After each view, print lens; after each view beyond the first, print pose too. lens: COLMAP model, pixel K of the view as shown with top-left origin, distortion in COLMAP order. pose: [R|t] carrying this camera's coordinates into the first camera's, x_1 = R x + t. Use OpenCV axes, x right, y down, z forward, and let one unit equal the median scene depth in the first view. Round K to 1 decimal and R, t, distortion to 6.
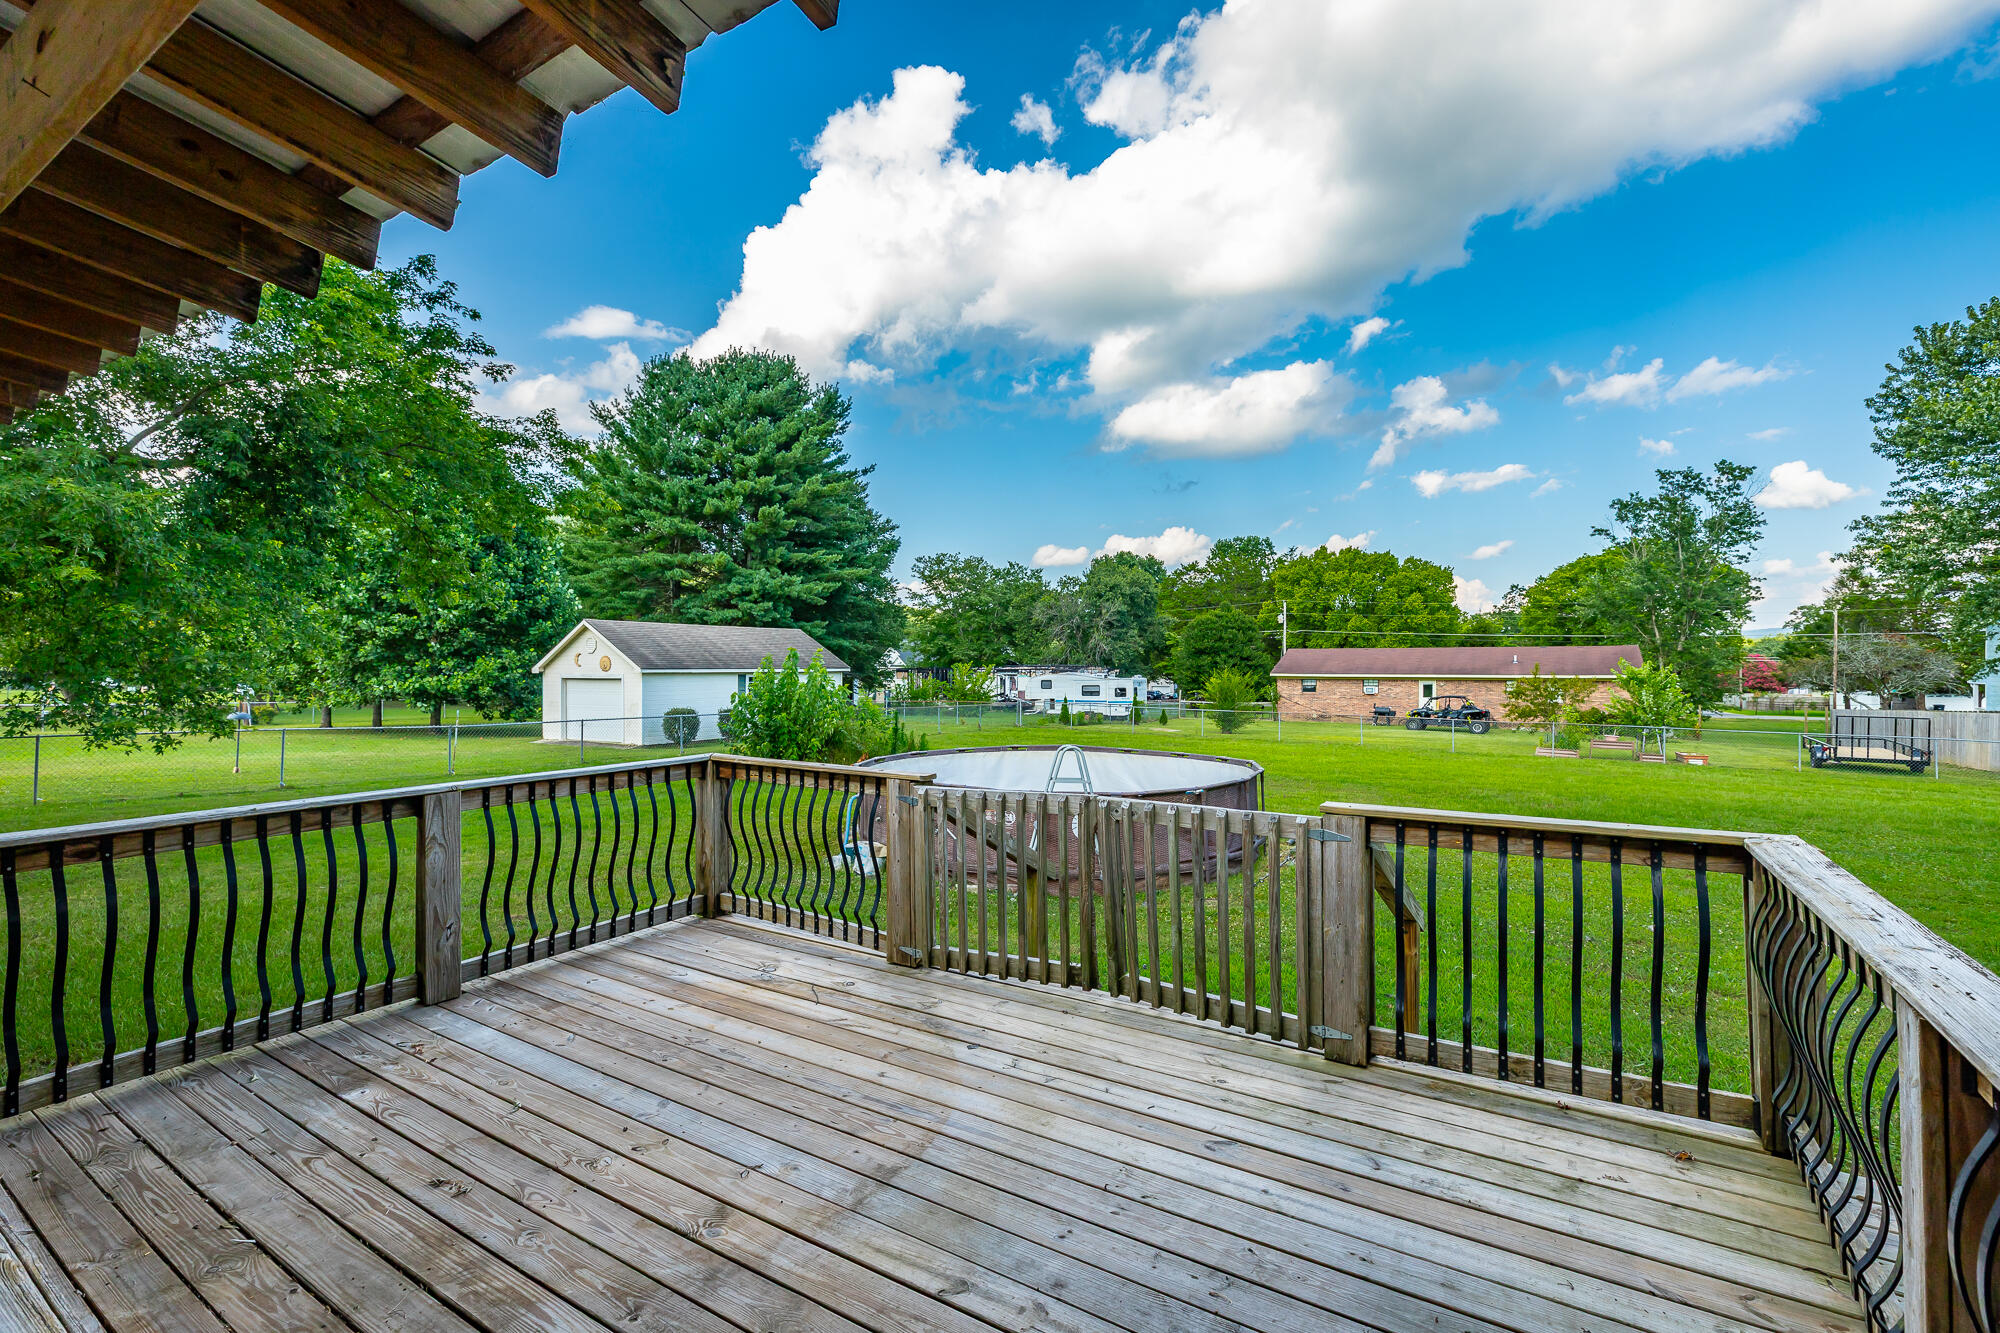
lens RADIAL K [[897.4, 0, 1001.5], [0, 897.4, 670.0], [0, 0, 1]] dist [0.007822, -0.001714]
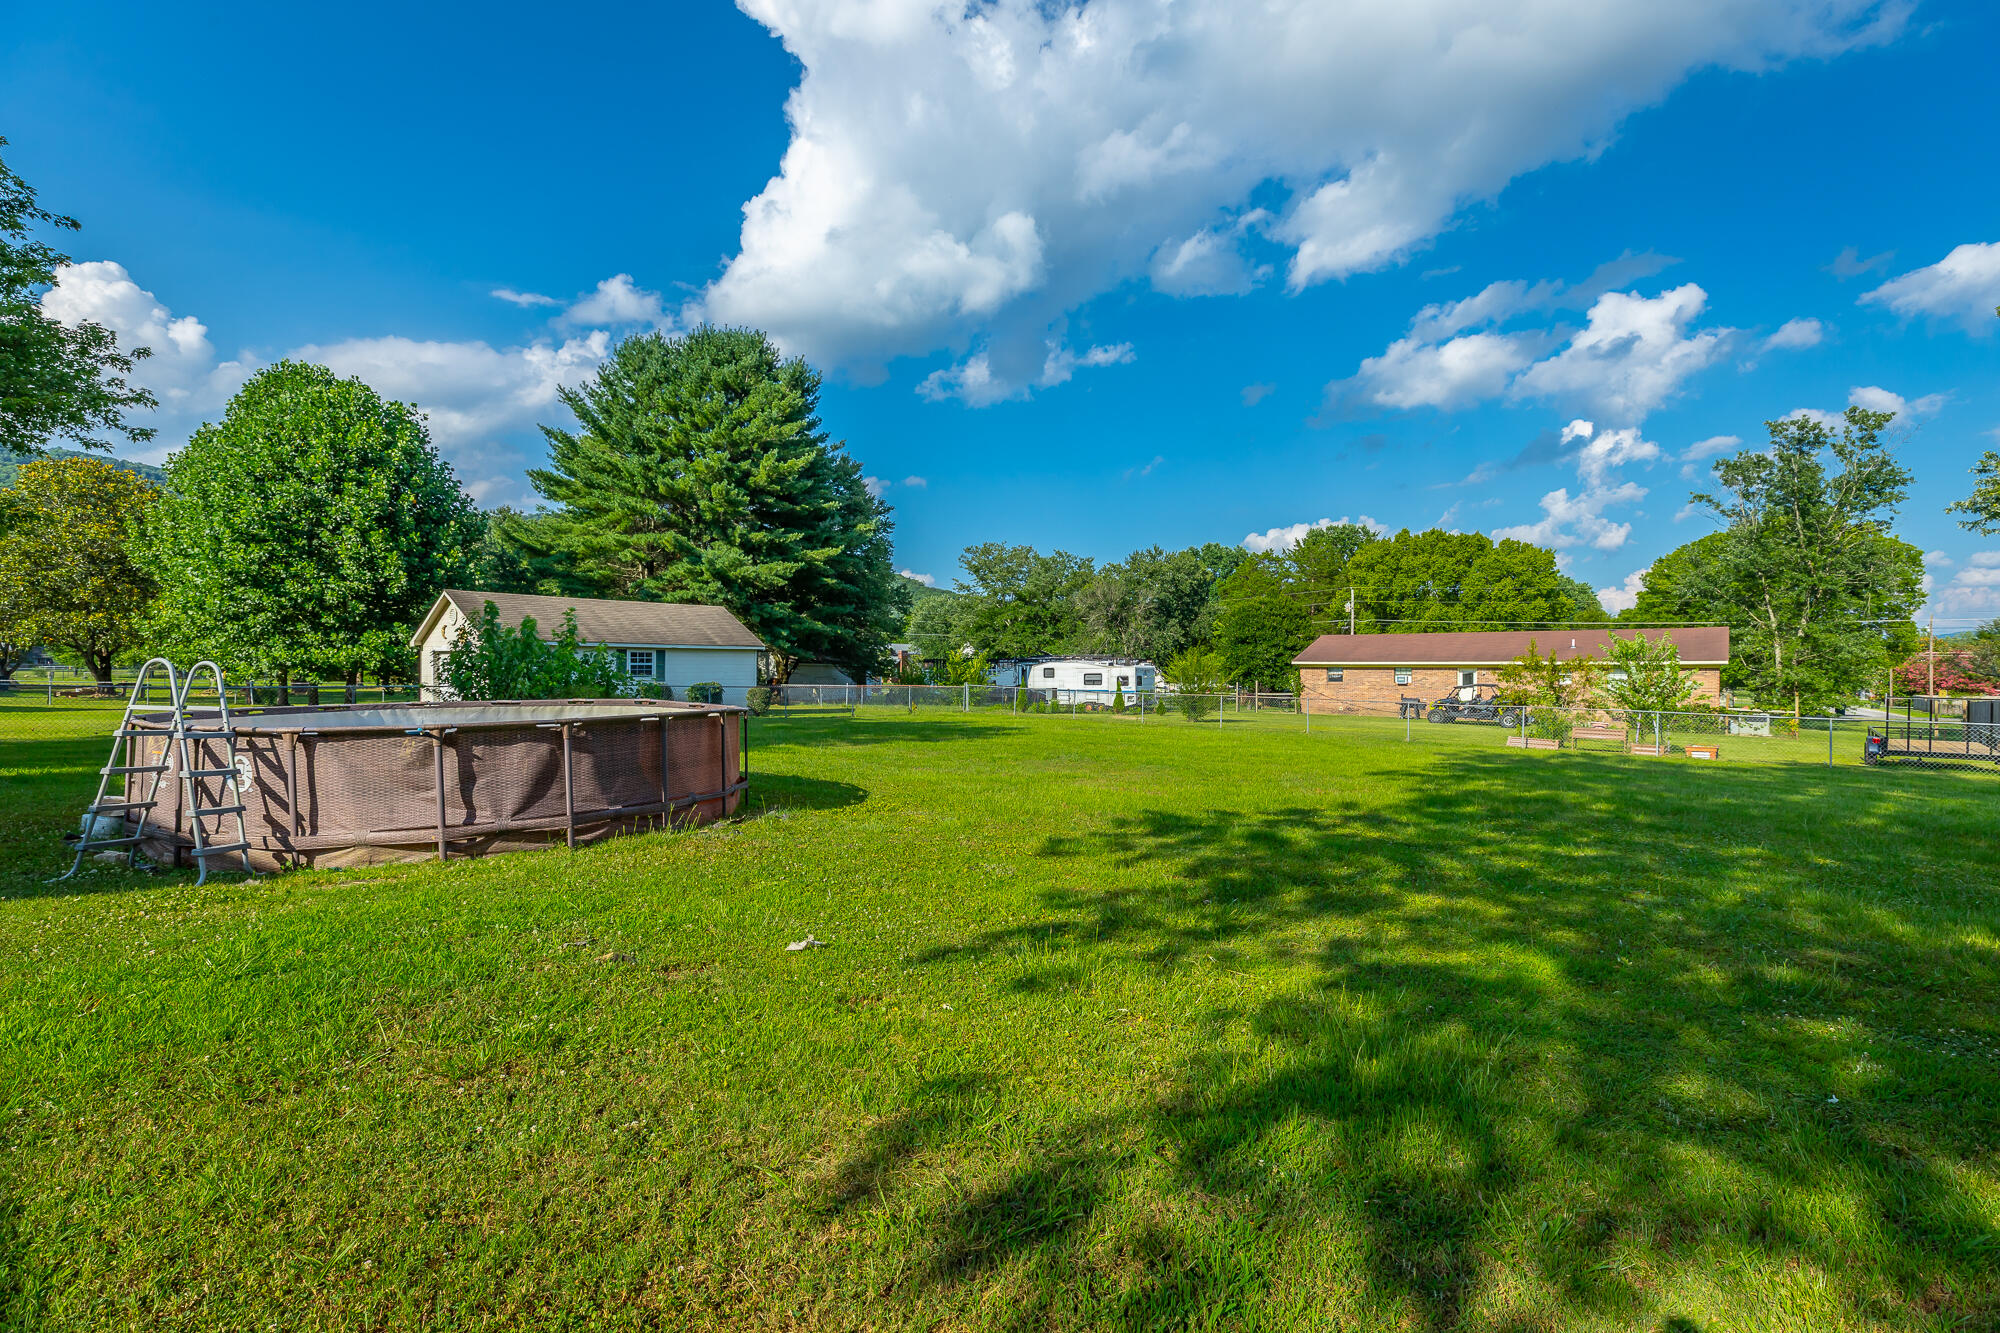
lens RADIAL K [[897.4, 0, 997.6], [0, 897.4, 665.5], [0, 0, 1]] dist [0.007822, -0.001714]
pose [[0.990412, 0.002429, -0.138126, 0.139271], [-0.003327, 0.999975, -0.006267, 0.015939], [0.138108, 0.006667, 0.990395, 0.067335]]
